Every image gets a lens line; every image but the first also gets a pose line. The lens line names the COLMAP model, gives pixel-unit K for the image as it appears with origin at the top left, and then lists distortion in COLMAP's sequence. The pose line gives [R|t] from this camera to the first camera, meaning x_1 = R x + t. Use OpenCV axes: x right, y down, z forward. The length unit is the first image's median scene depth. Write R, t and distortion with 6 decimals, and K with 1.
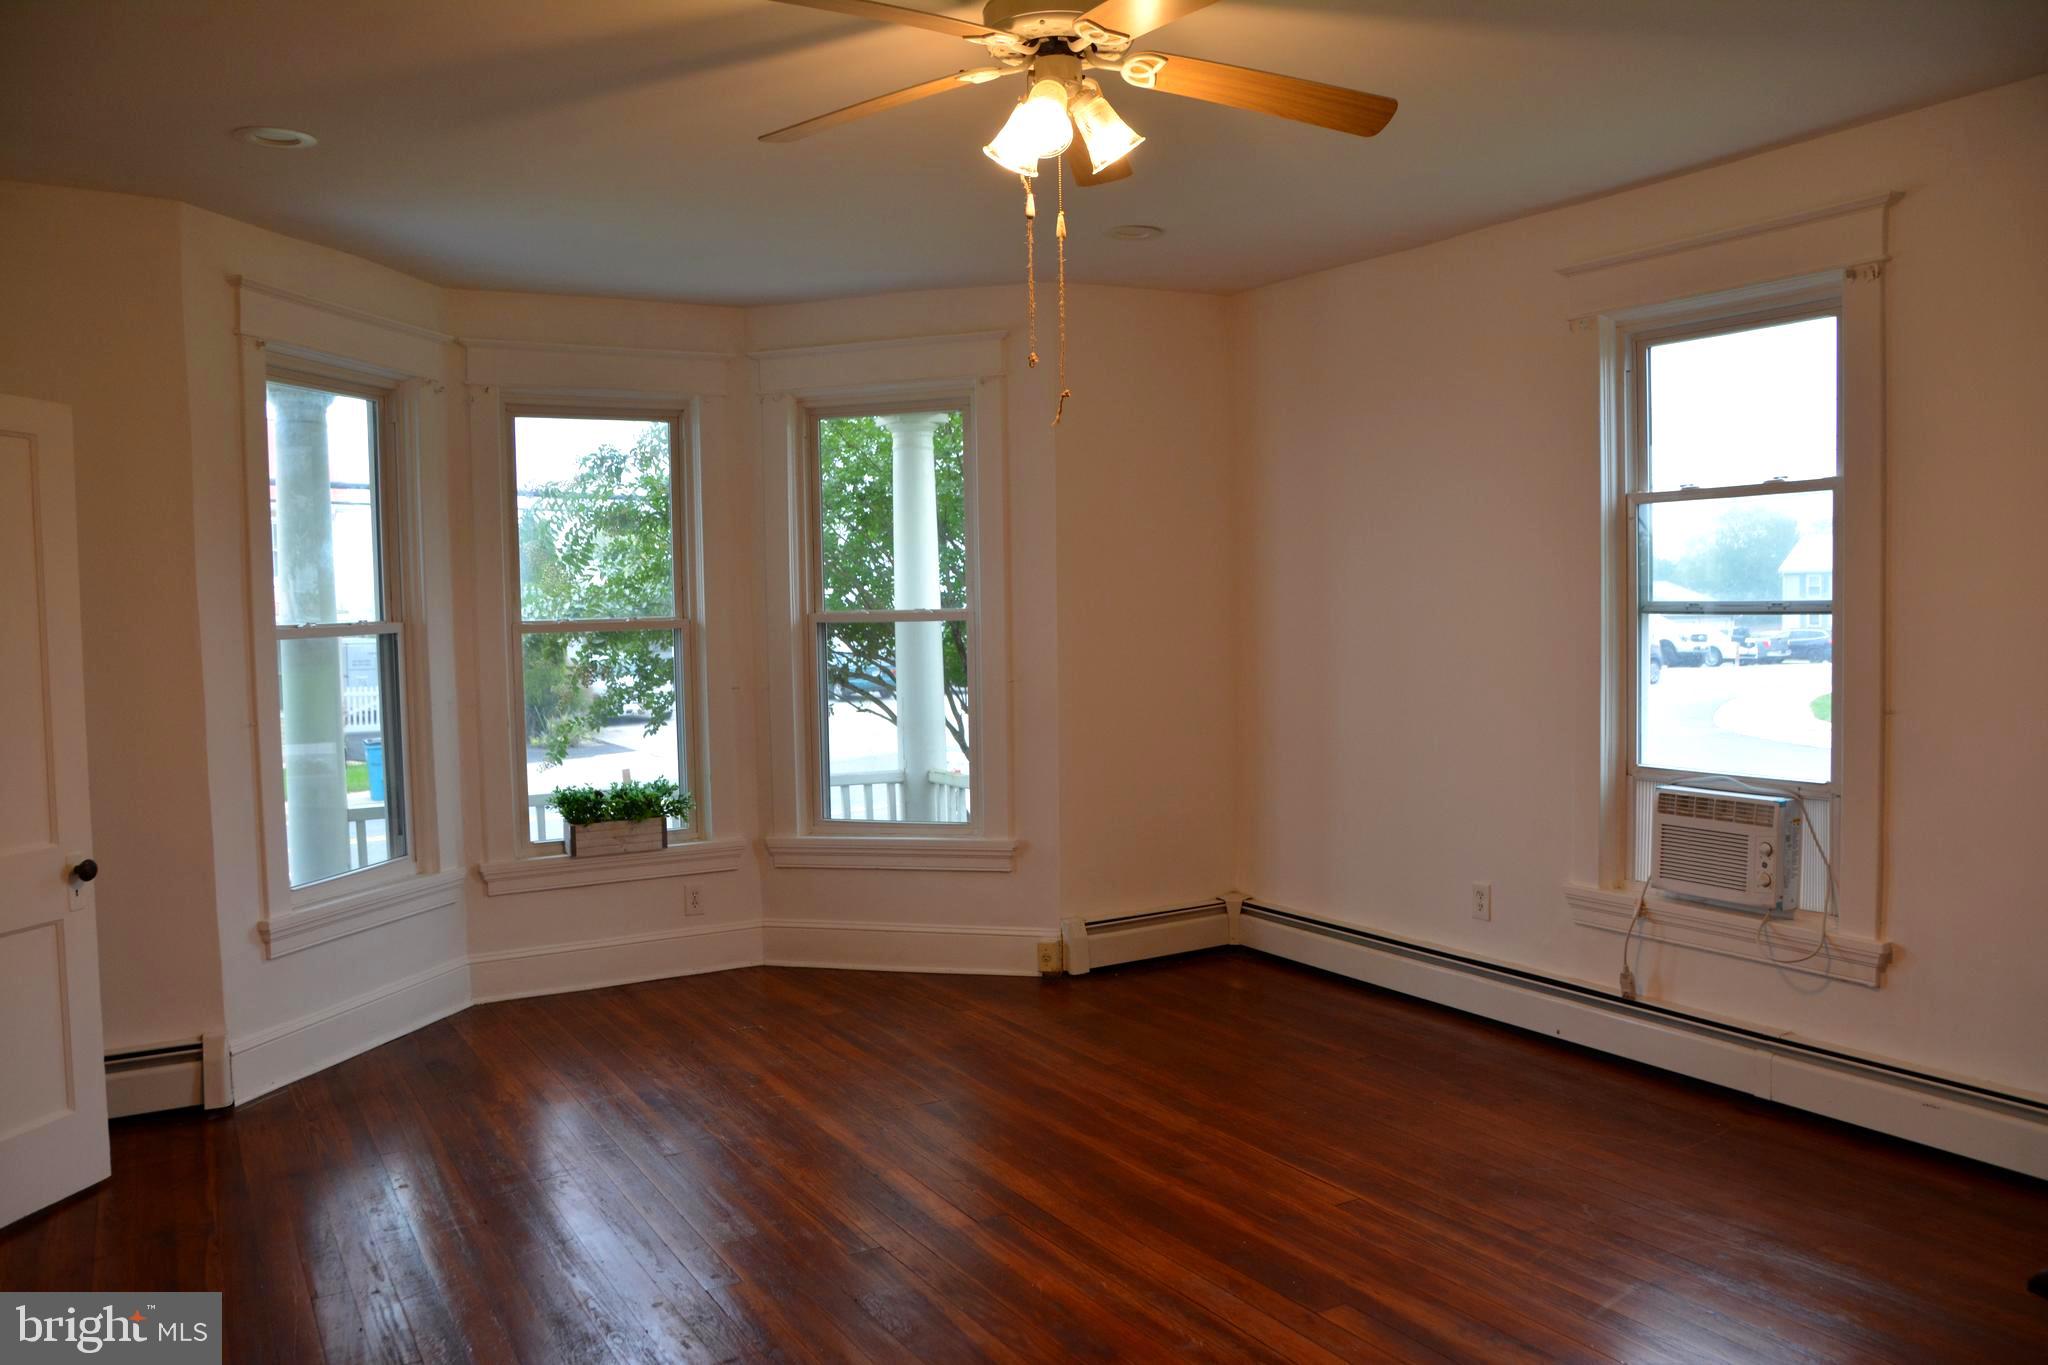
lens RADIAL K [[1515.4, 0, 1029.0], [0, 1515.4, 685.5], [0, 0, 1]] dist [-0.074379, 0.026116]
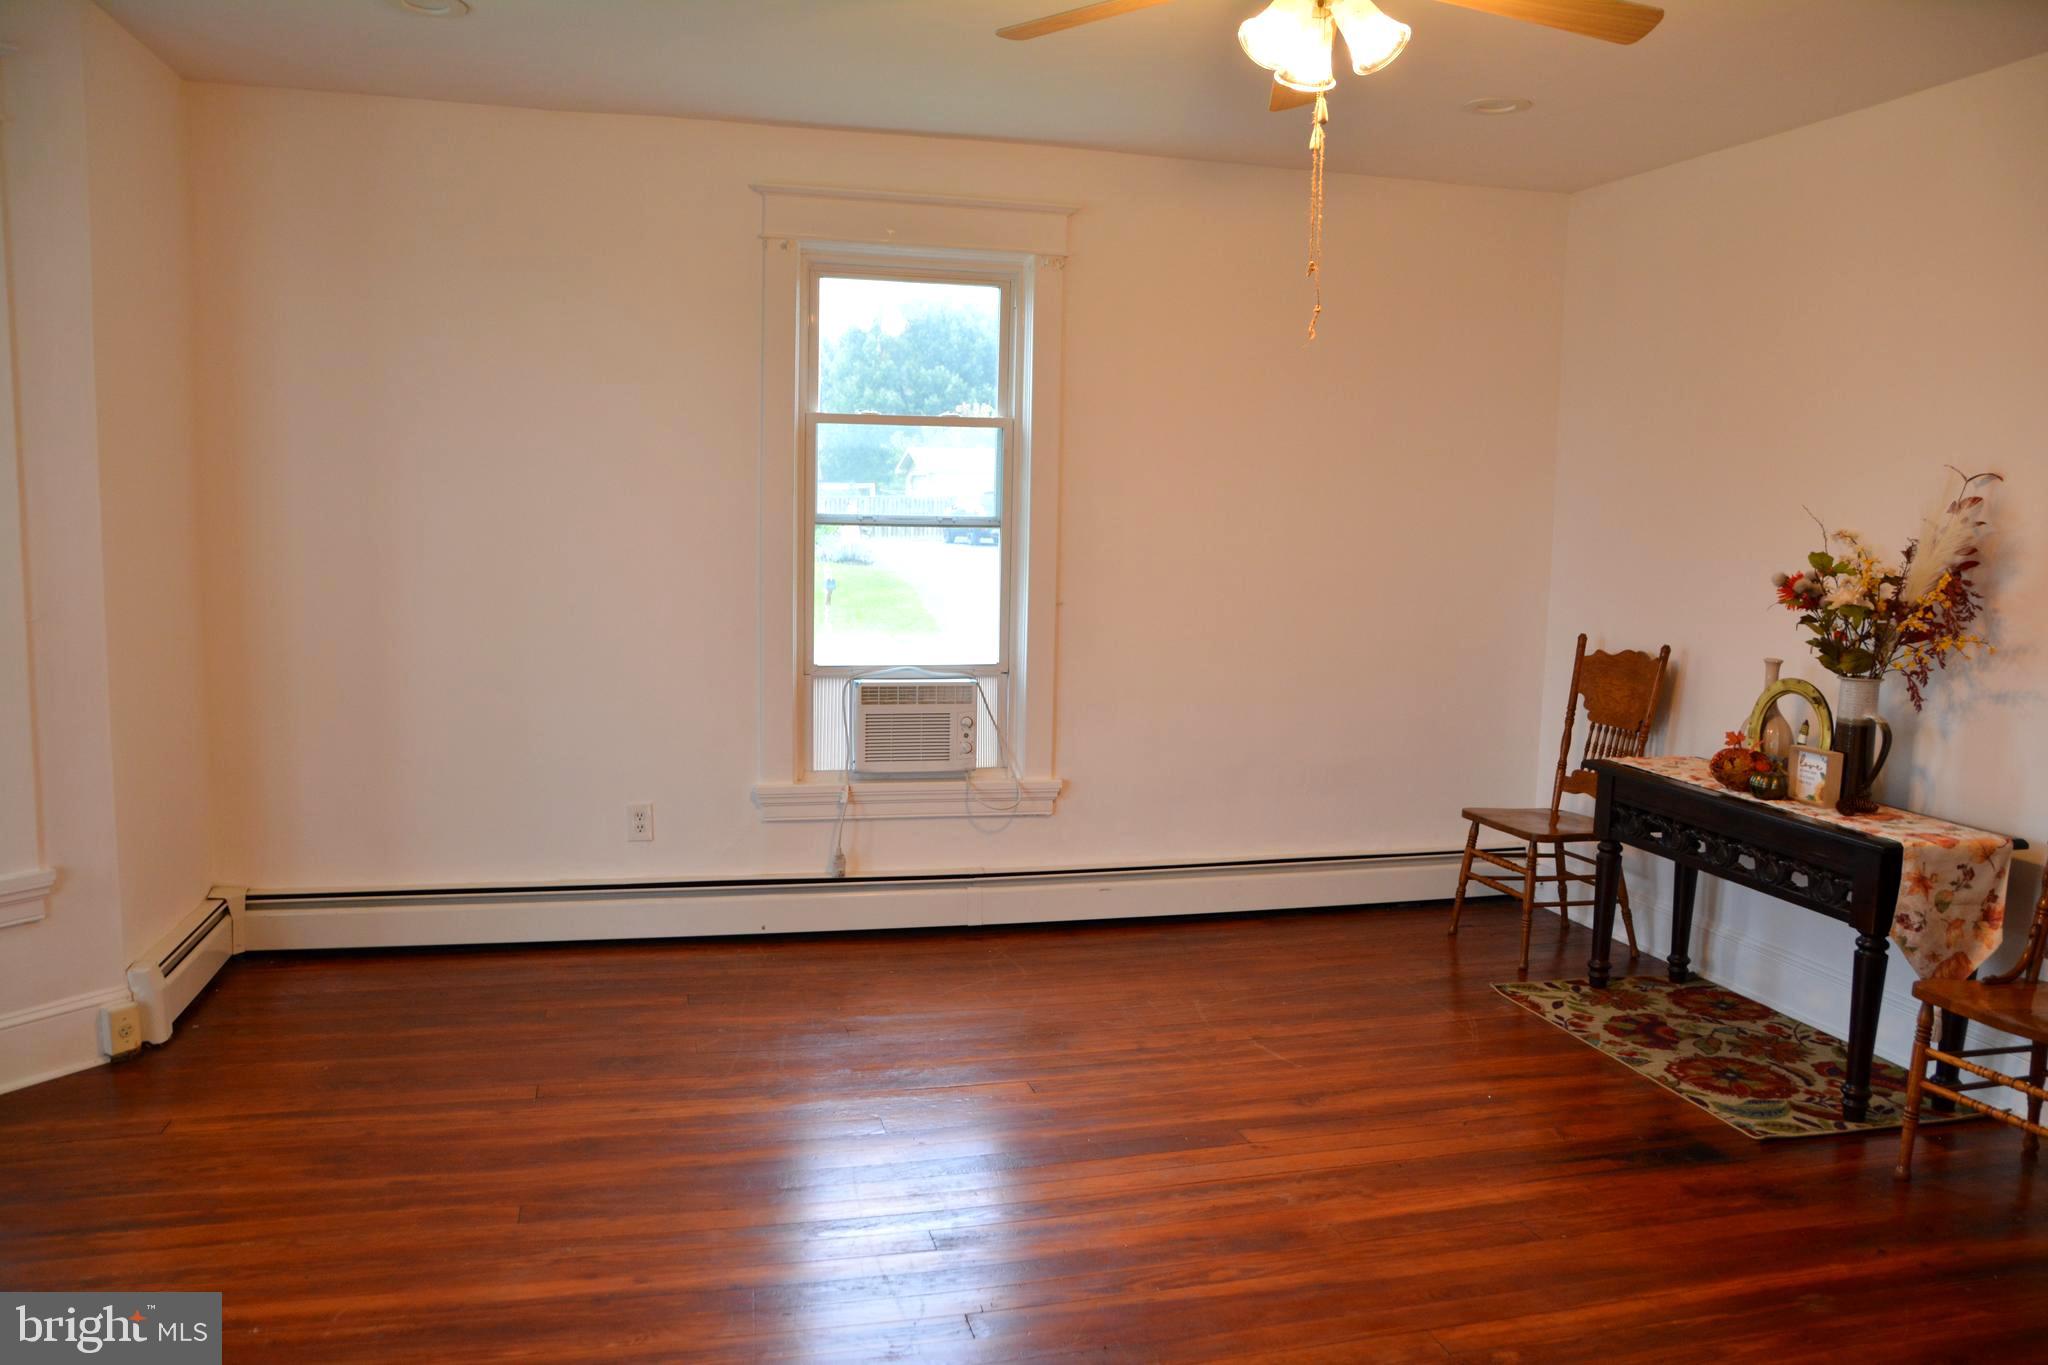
lens RADIAL K [[1515.4, 0, 1027.3], [0, 1515.4, 680.3], [0, 0, 1]] dist [-0.074379, 0.026116]
pose [[0.297079, -0.085490, 0.951018, -0.642595], [0.028190, 0.996335, 0.080757, -0.021958], [-0.954437, 0.002818, 0.298400, 0.568124]]
